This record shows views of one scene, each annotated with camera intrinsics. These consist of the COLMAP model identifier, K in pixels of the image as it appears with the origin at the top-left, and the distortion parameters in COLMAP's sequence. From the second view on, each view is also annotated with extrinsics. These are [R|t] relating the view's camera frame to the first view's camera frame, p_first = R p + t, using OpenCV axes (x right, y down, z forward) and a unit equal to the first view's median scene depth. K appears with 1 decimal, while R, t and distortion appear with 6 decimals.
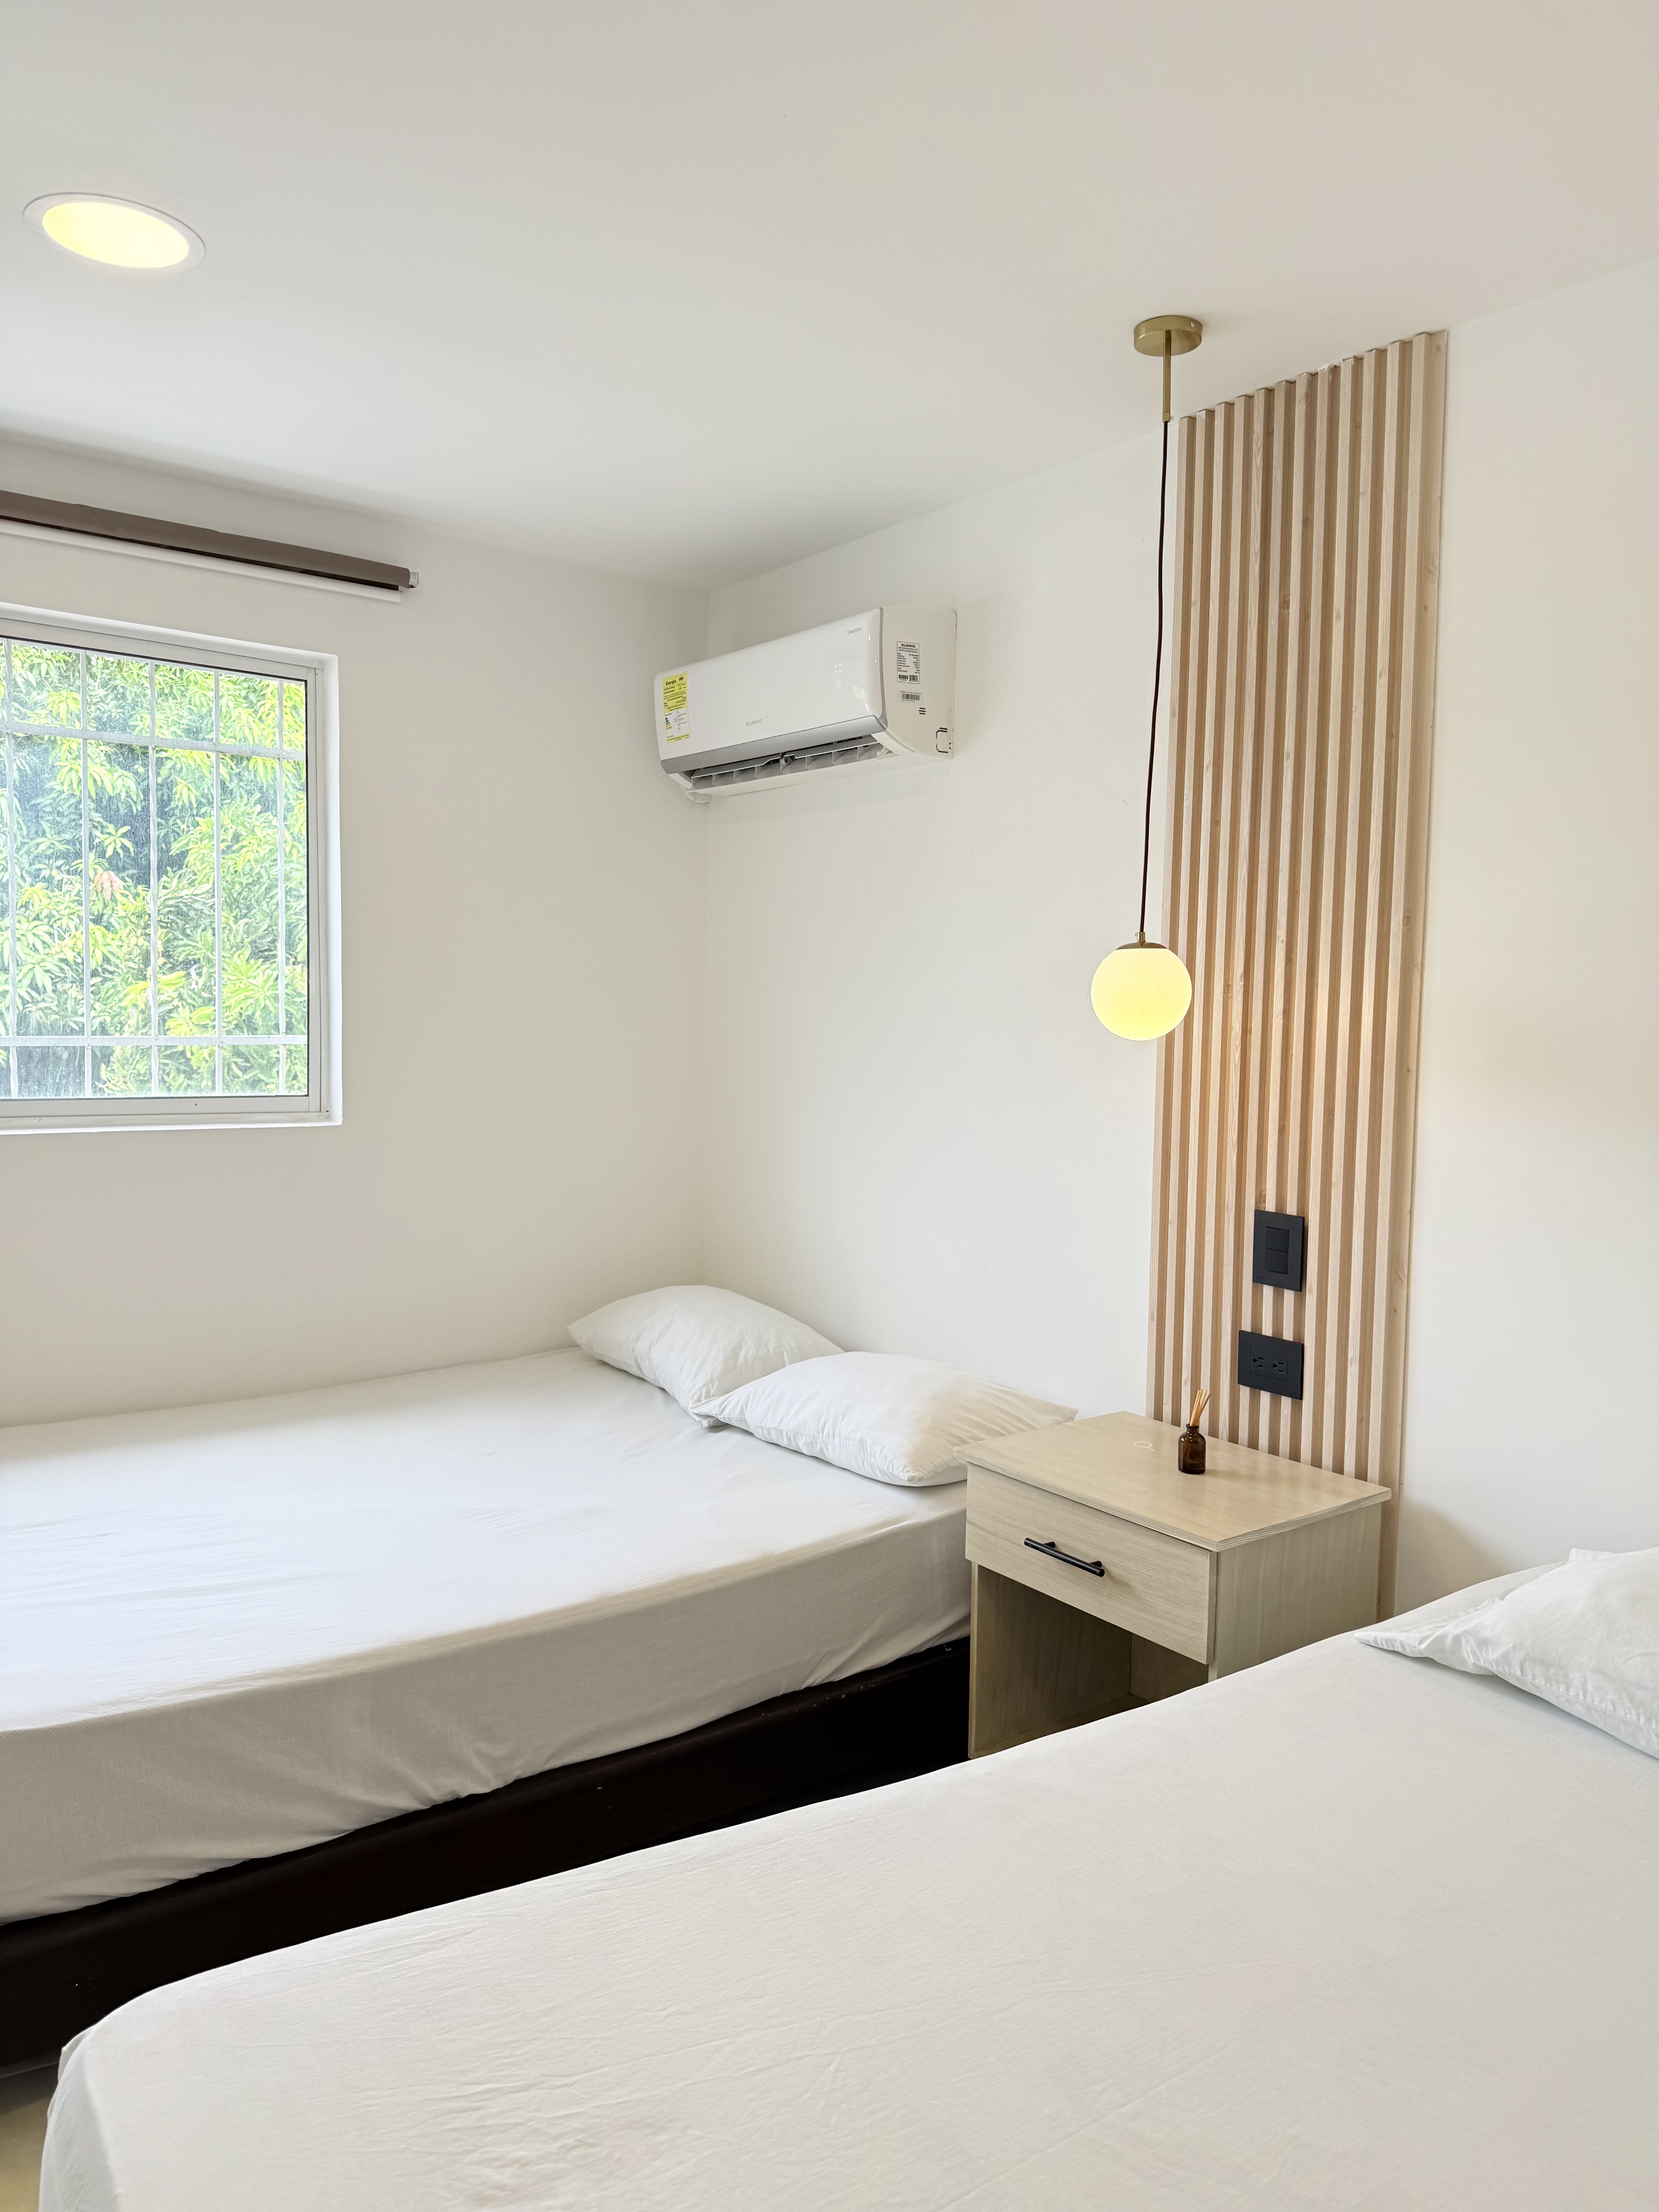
lens RADIAL K [[1550.4, 0, 848.1], [0, 1550.4, 1123.8], [0, 0, 1]] dist [0.043262, -0.039781]
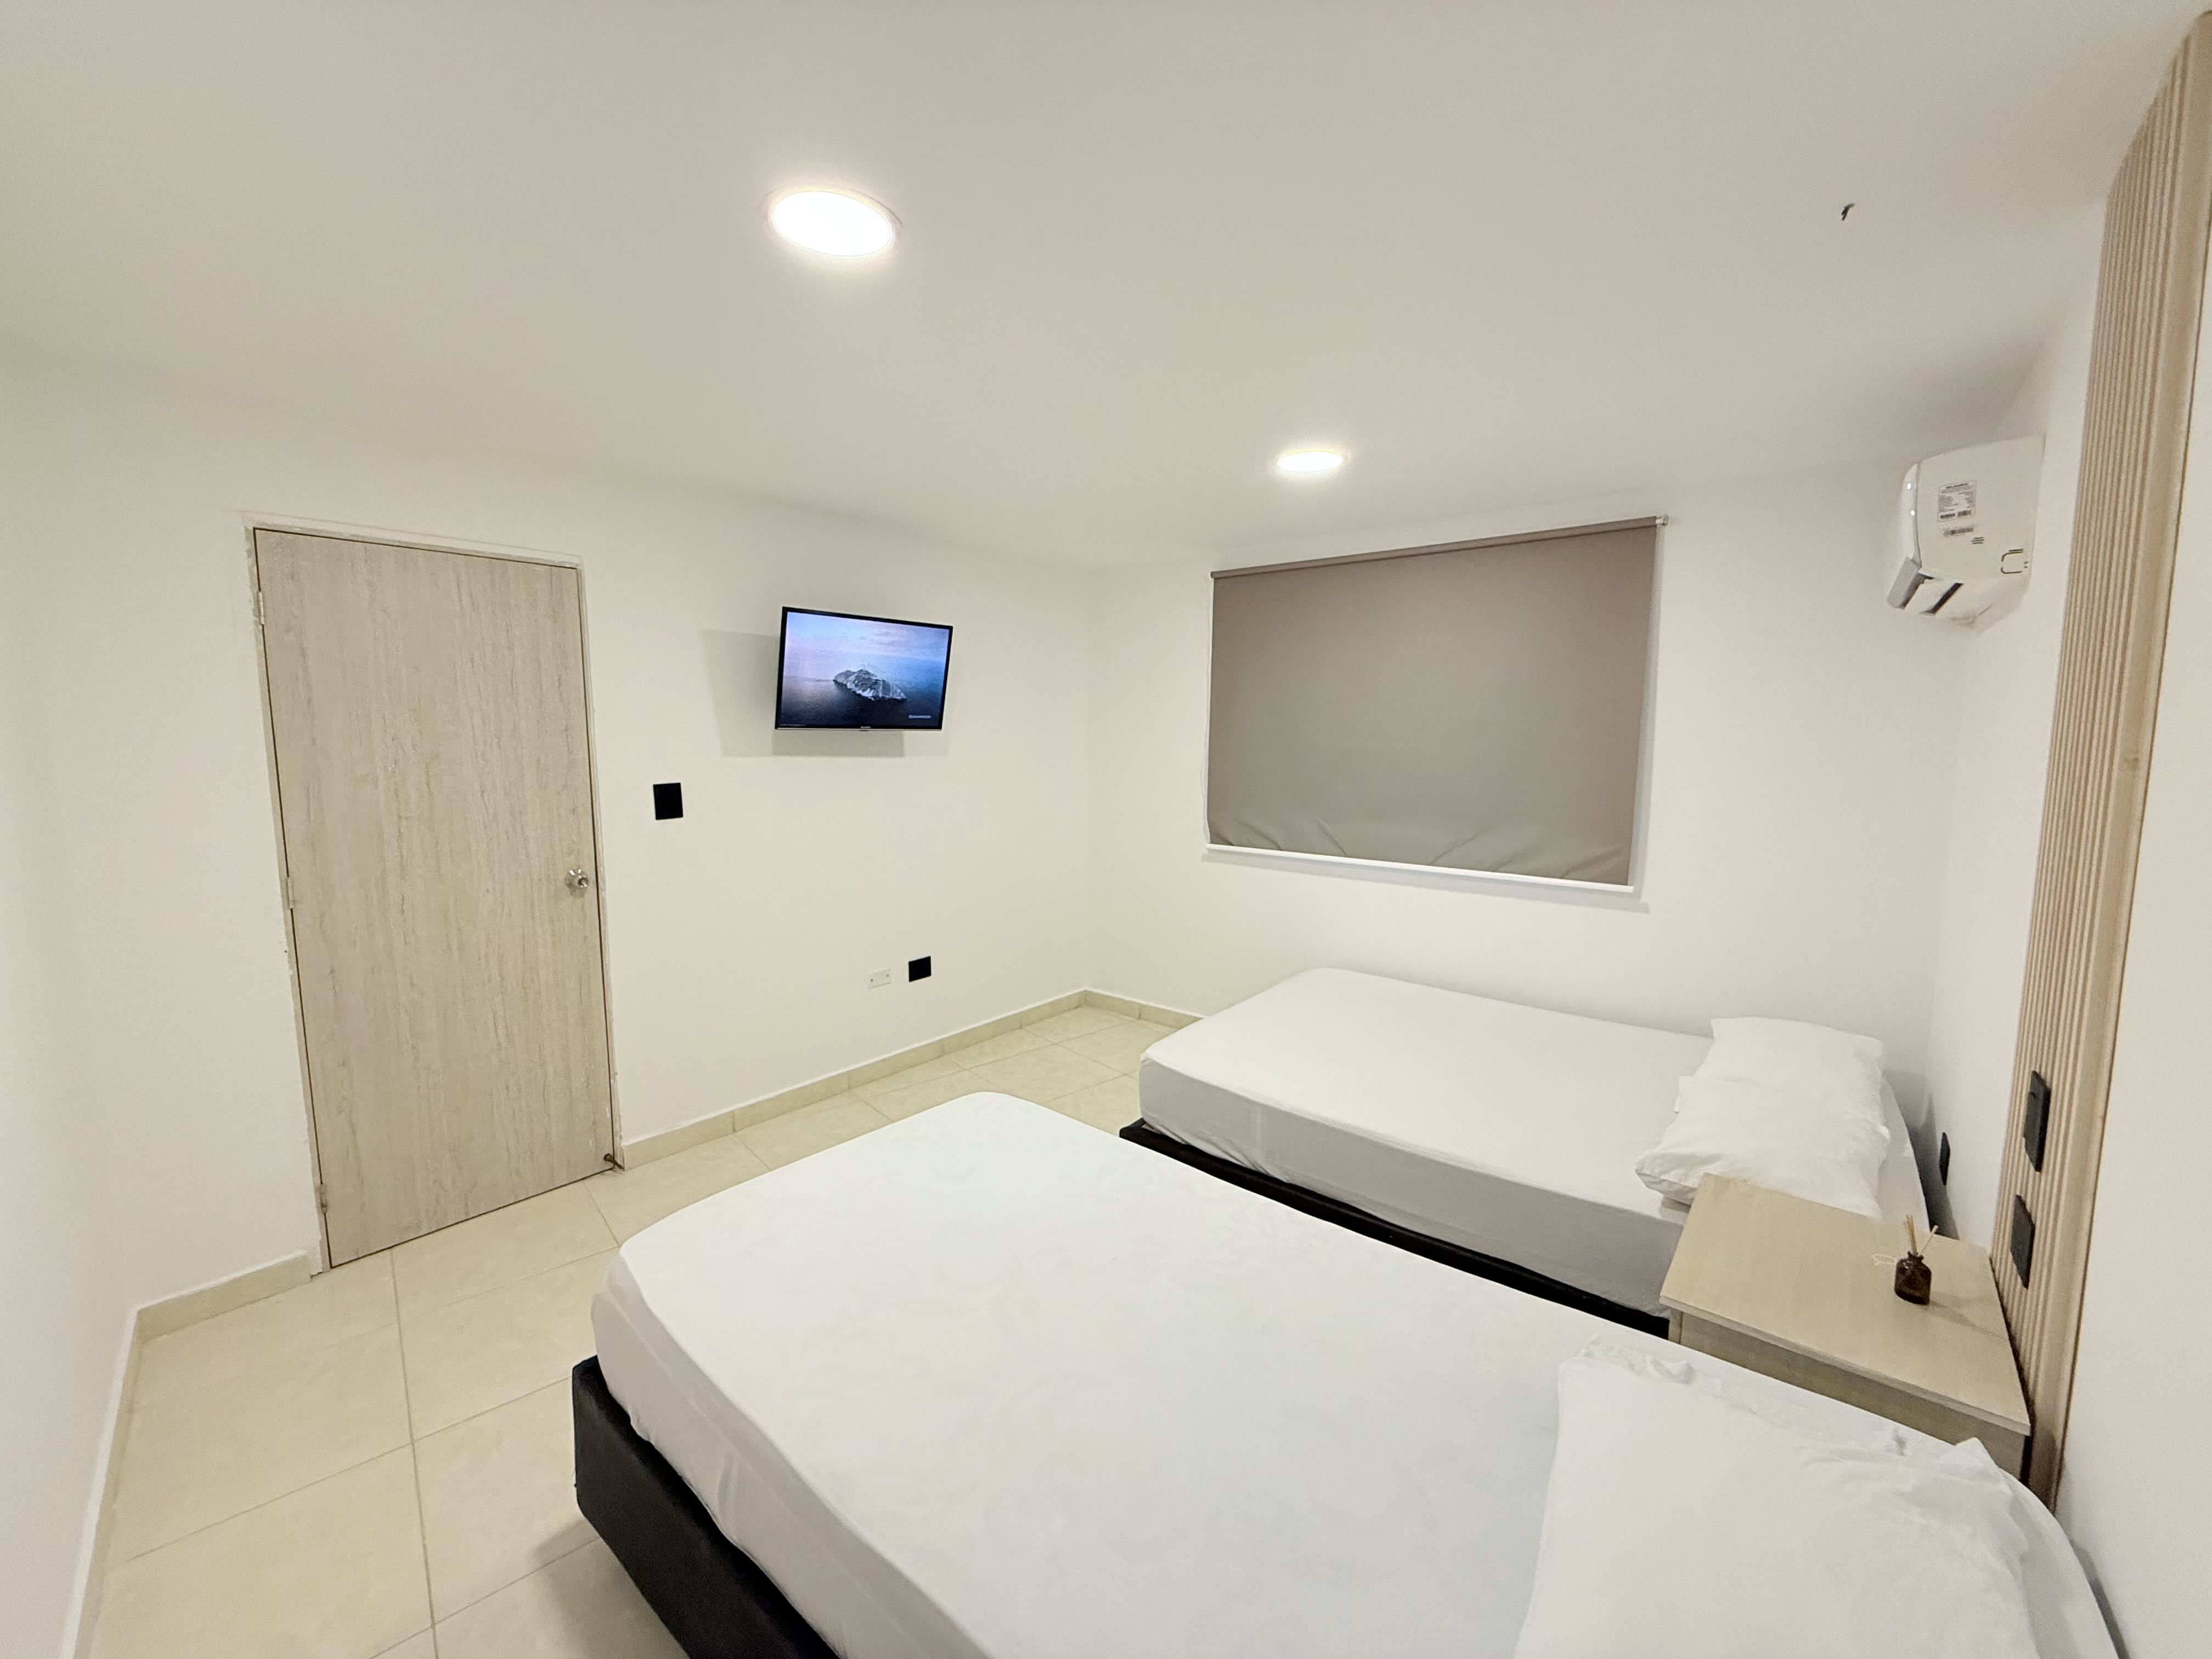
lens RADIAL K [[881.6, 0, 1088.6], [0, 881.6, 828.0], [0, 0, 1]] dist [-0.000603, -0.000140]
pose [[0.210645, 0.086385, -0.973738, 0.625464], [-0.071510, 0.994781, 0.072782, -0.084612], [0.974944, 0.054301, 0.215723, 0.345255]]
